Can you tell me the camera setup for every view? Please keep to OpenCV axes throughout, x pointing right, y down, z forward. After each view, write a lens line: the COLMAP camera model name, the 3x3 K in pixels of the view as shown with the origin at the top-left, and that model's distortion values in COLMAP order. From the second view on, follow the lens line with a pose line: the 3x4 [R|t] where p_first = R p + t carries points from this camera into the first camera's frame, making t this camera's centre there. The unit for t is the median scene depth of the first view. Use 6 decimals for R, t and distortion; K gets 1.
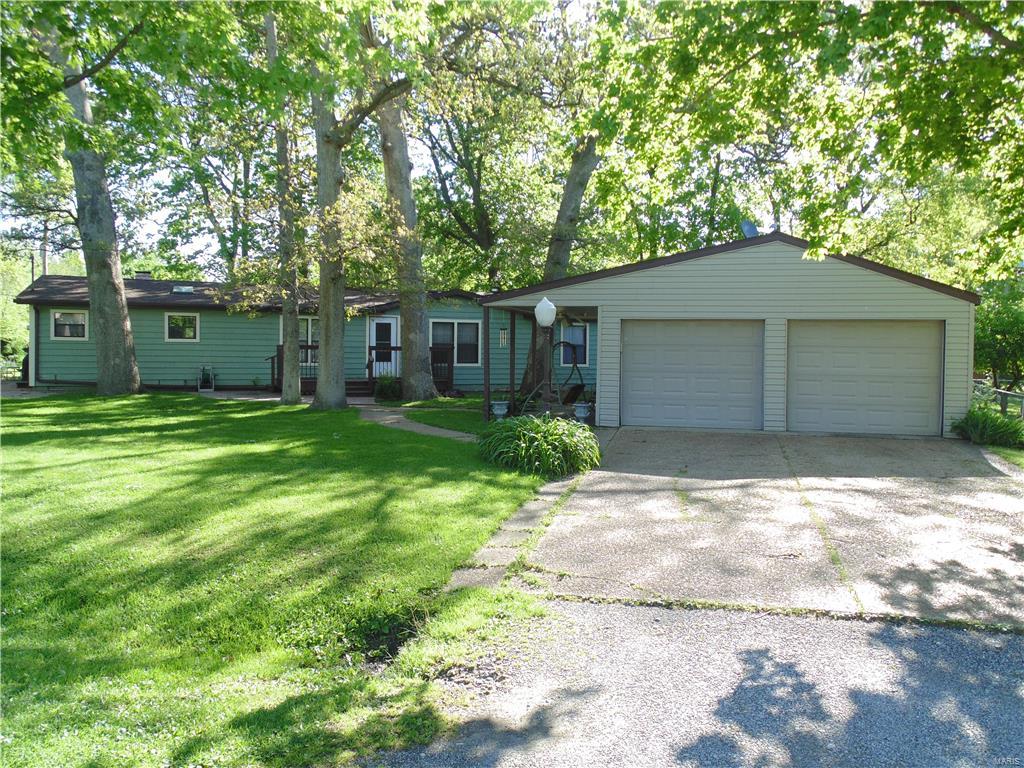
lens RADIAL K [[809.9, 0, 514.8], [0, 809.9, 383.1], [0, 0, 1]] dist [-0.028020, 0.013797]
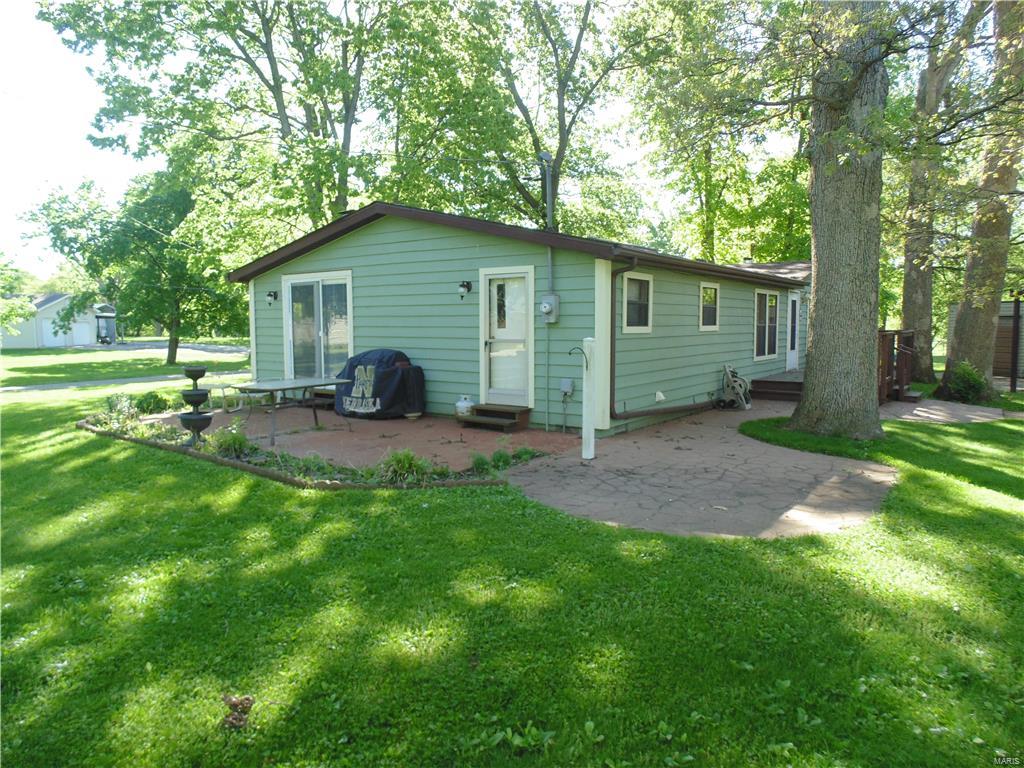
lens RADIAL K [[679.6, 0, 513.9], [0, 679.6, 386.0], [0, 0, 1]] dist [-0.020469, 0.005354]
pose [[0.844656, -0.064923, 0.531357, -1.286788], [0.033550, 0.997087, 0.068496, -0.078623], [-0.534257, -0.040029, 0.844374, 1.025739]]
